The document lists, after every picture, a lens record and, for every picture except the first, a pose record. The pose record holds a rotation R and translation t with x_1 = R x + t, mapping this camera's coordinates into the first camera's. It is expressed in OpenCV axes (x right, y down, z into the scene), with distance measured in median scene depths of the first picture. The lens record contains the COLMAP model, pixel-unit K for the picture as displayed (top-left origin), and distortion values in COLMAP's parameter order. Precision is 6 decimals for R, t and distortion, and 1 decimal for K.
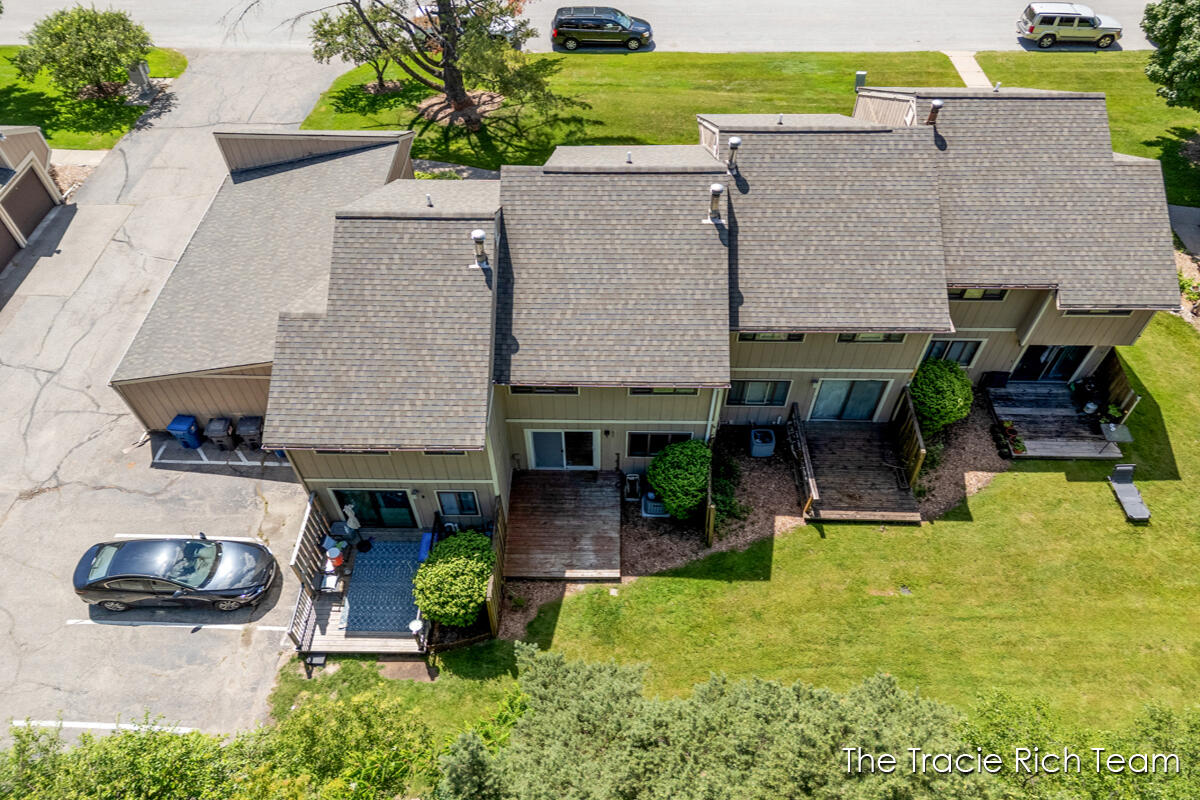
lens RADIAL K [[916.6, 0, 597.3], [0, 916.6, 413.0], [0, 0, 1]] dist [0.060450, -0.047436]
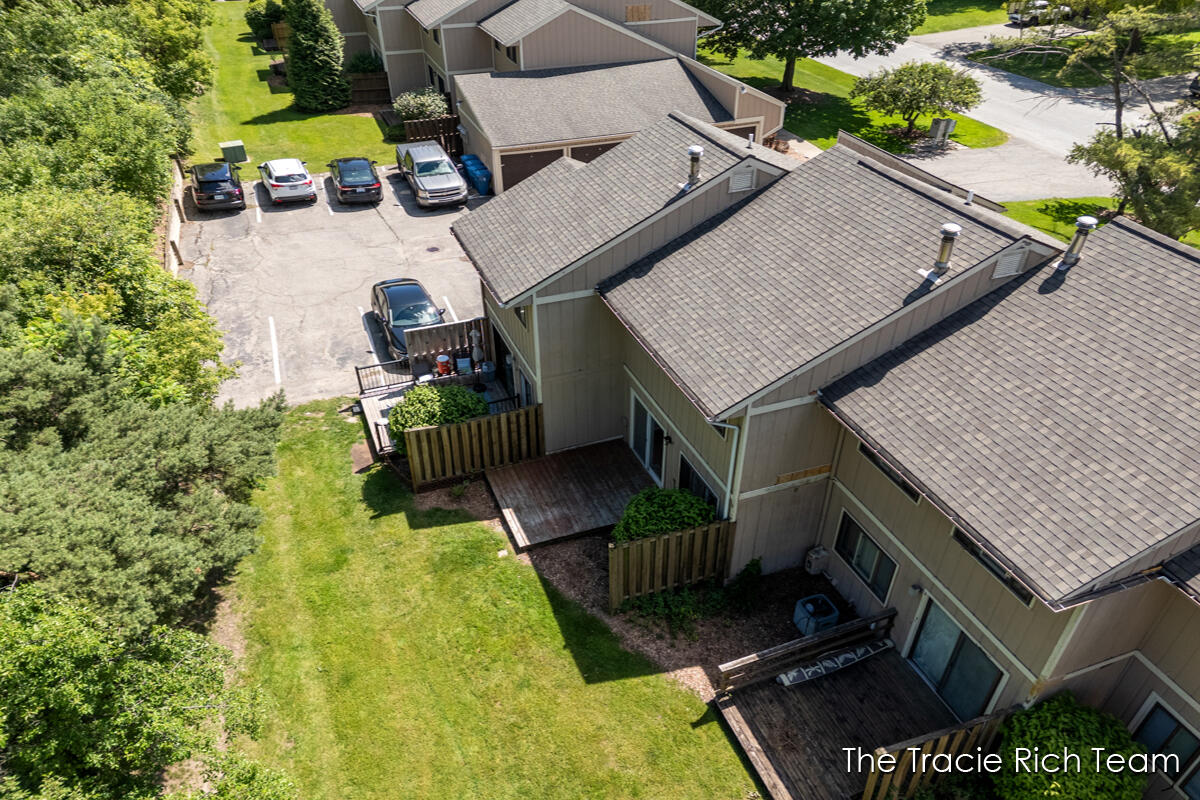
lens RADIAL K [[916.6, 0, 581.9], [0, 916.6, 420.9], [0, 0, 1]] dist [0.060450, -0.047436]
pose [[0.386666, 0.524375, -0.758630, 0.550376], [-0.662349, 0.730300, 0.167201, -0.069970], [0.641703, 0.437827, 0.629701, 0.427345]]
